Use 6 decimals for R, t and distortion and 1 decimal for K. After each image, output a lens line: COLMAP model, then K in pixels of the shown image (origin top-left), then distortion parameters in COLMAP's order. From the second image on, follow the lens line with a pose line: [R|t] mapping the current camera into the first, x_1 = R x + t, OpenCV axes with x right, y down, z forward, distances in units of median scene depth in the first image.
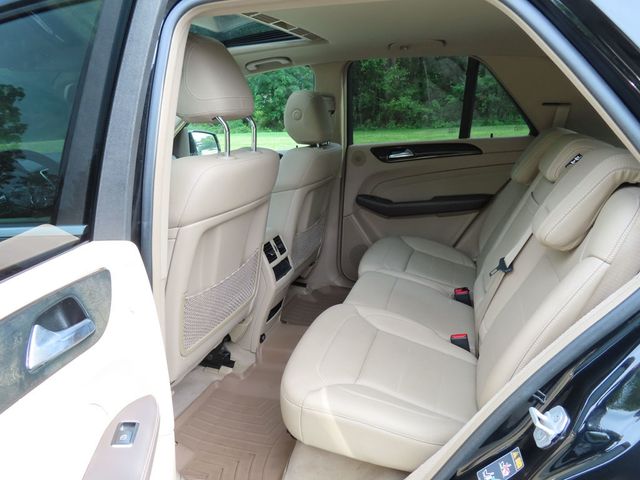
lens RADIAL K [[458.5, 0, 319.2], [0, 458.5, 240.6], [0, 0, 1]] dist [-0.007568, 0.003821]
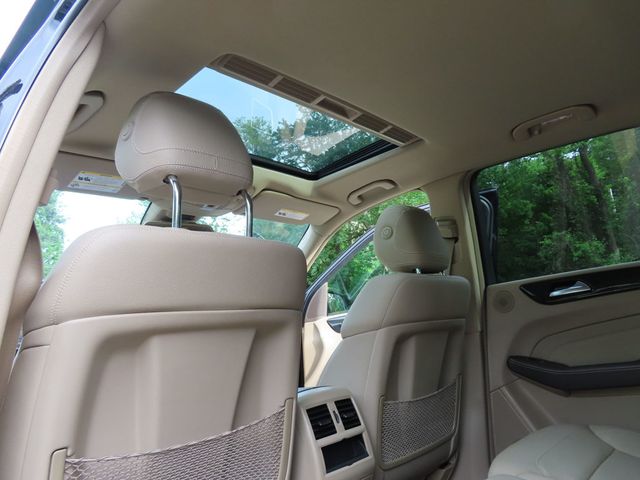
lens RADIAL K [[458.5, 0, 320.3], [0, 458.5, 239.0], [0, 0, 1]] dist [-0.007568, 0.003821]
pose [[0.905789, -0.103292, -0.410947, 0.139051], [-0.081572, 0.909186, -0.408321, 0.043849], [0.415804, 0.403374, 0.815105, 0.299869]]
